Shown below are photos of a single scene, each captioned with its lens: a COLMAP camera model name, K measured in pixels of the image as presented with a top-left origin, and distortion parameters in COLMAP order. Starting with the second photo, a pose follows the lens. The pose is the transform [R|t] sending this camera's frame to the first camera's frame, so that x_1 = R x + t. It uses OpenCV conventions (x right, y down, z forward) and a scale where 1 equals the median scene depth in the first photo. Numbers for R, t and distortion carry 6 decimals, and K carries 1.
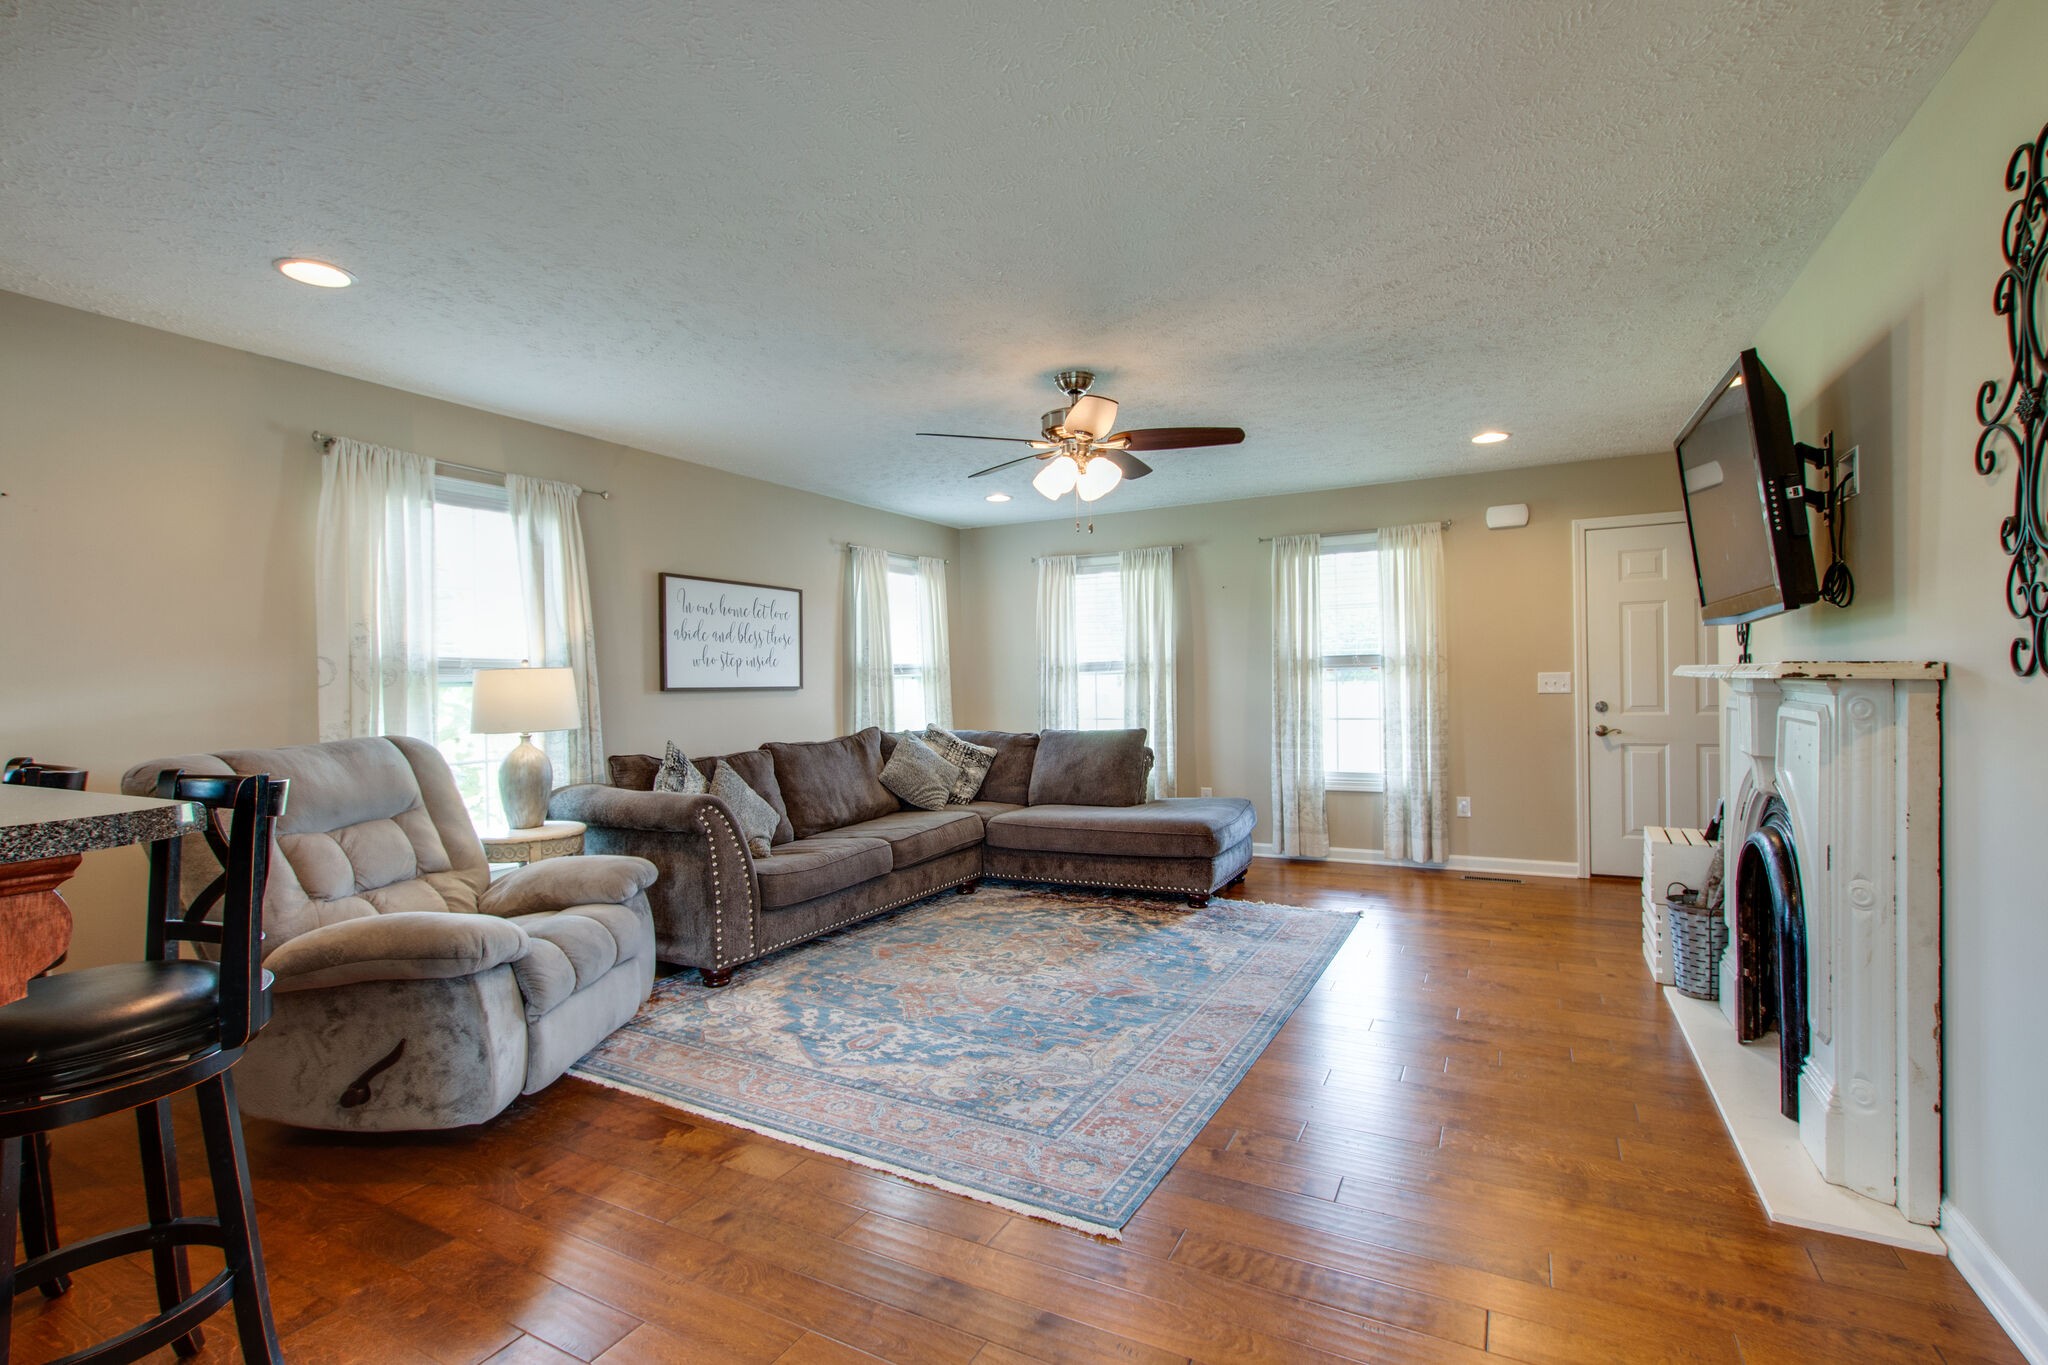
lens RADIAL K [[939.5, 0, 1022.5], [0, 939.5, 680.0], [0, 0, 1]] dist [-0.003366, 0.004013]
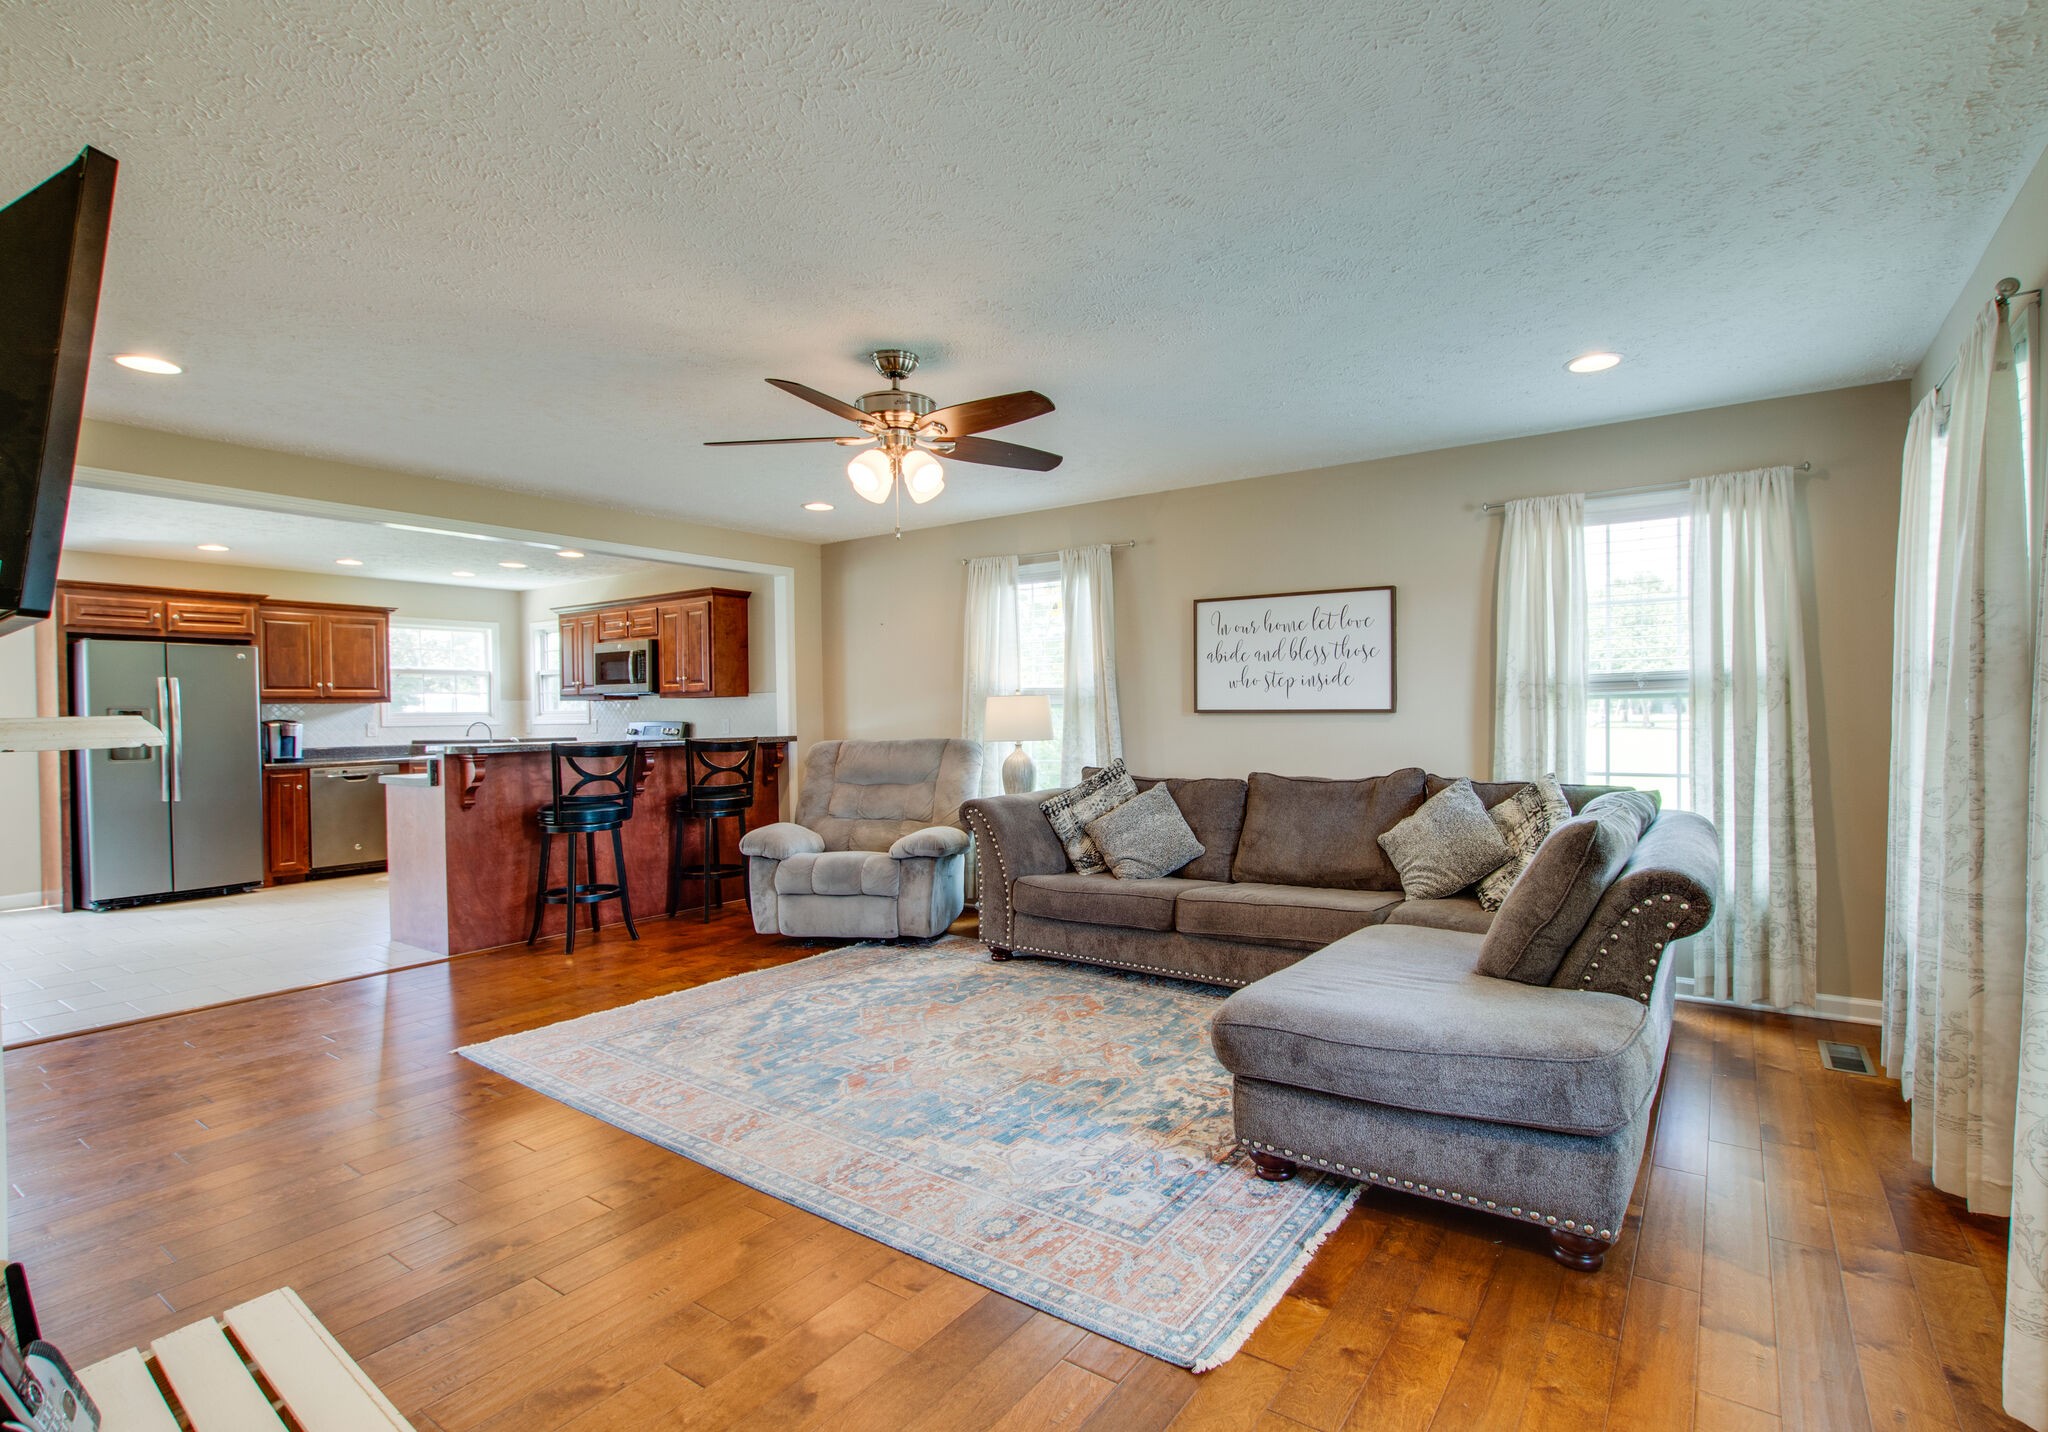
lens RADIAL K [[984.6, 0, 1065.4], [0, 984.6, 722.9], [0, 0, 1]] dist [-0.002757, 0.001070]
pose [[-0.112662, 0.035266, -0.993007, 0.924168], [0.016652, 0.999297, 0.033600, -0.021065], [0.993494, -0.012751, -0.113170, 1.241955]]
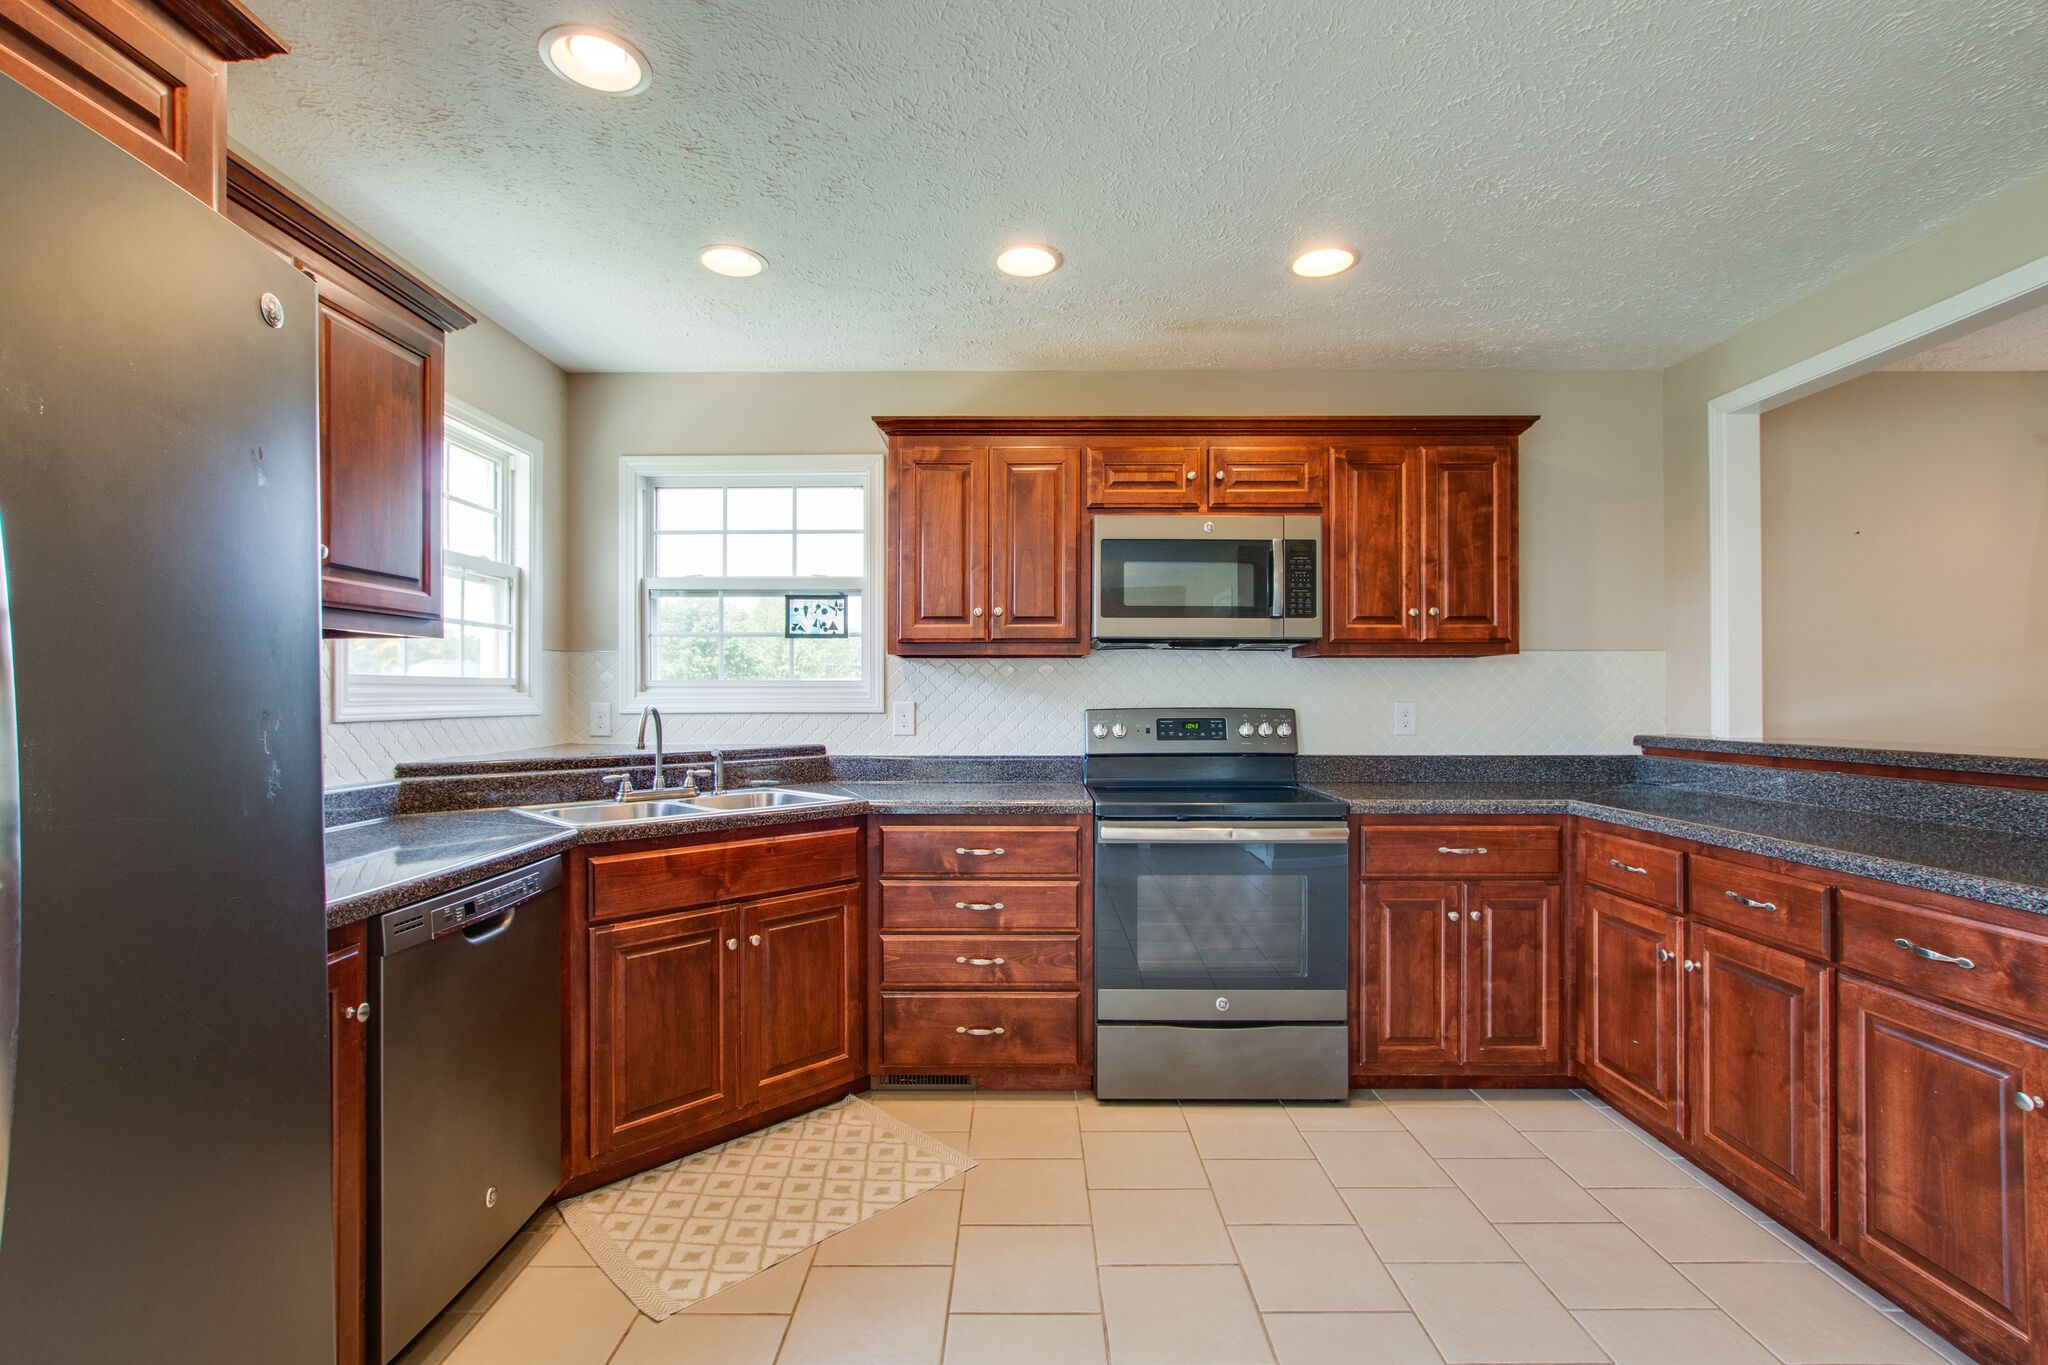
lens RADIAL K [[939.5, 0, 1023.3], [0, 939.5, 691.5], [0, 0, 1]] dist [-0.003366, 0.004013]
pose [[0.460266, 0.017023, -0.887618, -0.350745], [-0.008625, 0.999855, 0.014703, 0.003926], [0.887739, 0.000889, 0.460345, -0.409916]]
